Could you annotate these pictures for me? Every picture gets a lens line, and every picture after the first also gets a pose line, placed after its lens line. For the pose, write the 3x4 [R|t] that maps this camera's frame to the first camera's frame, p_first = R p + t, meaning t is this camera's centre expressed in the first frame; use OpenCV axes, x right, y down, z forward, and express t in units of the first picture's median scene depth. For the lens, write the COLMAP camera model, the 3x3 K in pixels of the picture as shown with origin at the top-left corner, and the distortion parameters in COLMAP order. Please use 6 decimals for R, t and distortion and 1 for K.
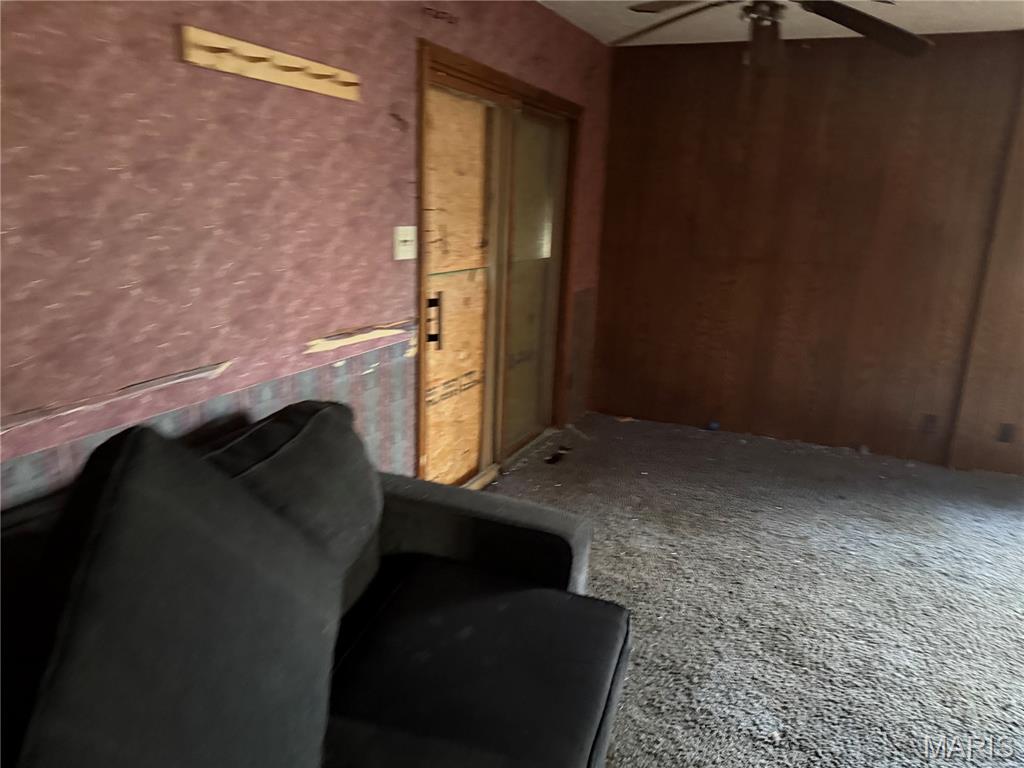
lens RADIAL K [[708.1, 0, 512.0], [0, 708.1, 384.0], [0, 0, 1]] dist [0.001494, -0.033904]
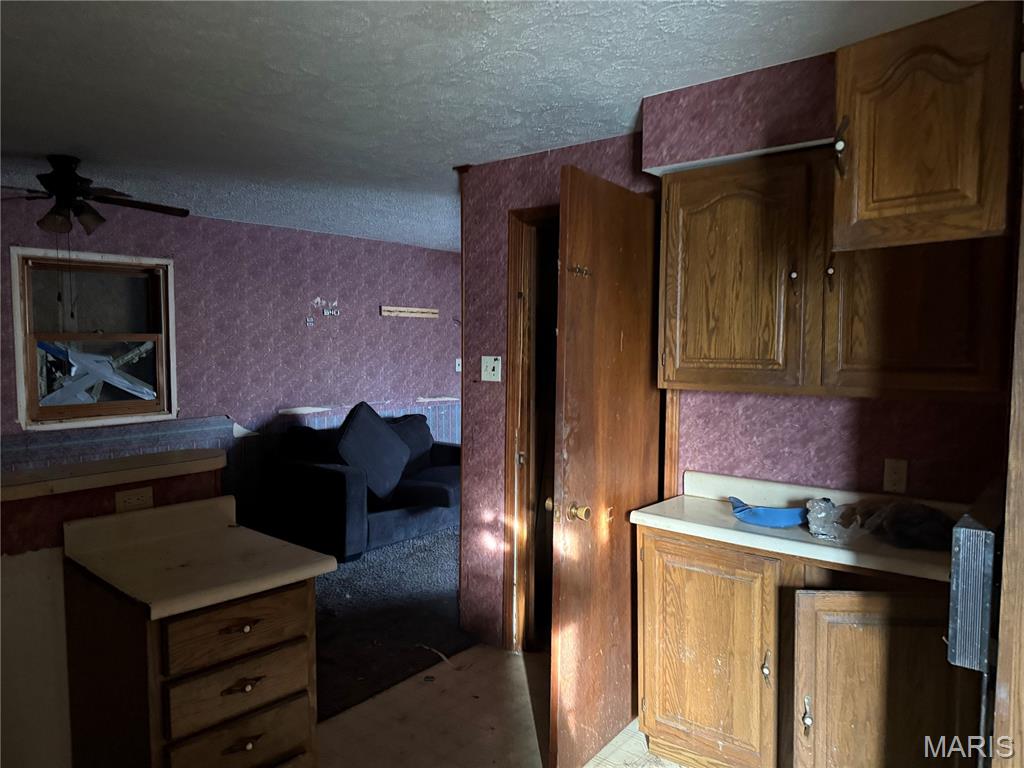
lens RADIAL K [[708.1, 0, 512.0], [0, 708.1, 384.0], [0, 0, 1]] dist [0.001494, -0.033904]
pose [[0.956631, -0.013498, -0.290988, 1.014413], [-0.044800, 0.980225, -0.192749, 0.465485], [0.287836, 0.197426, 0.937109, -1.774292]]
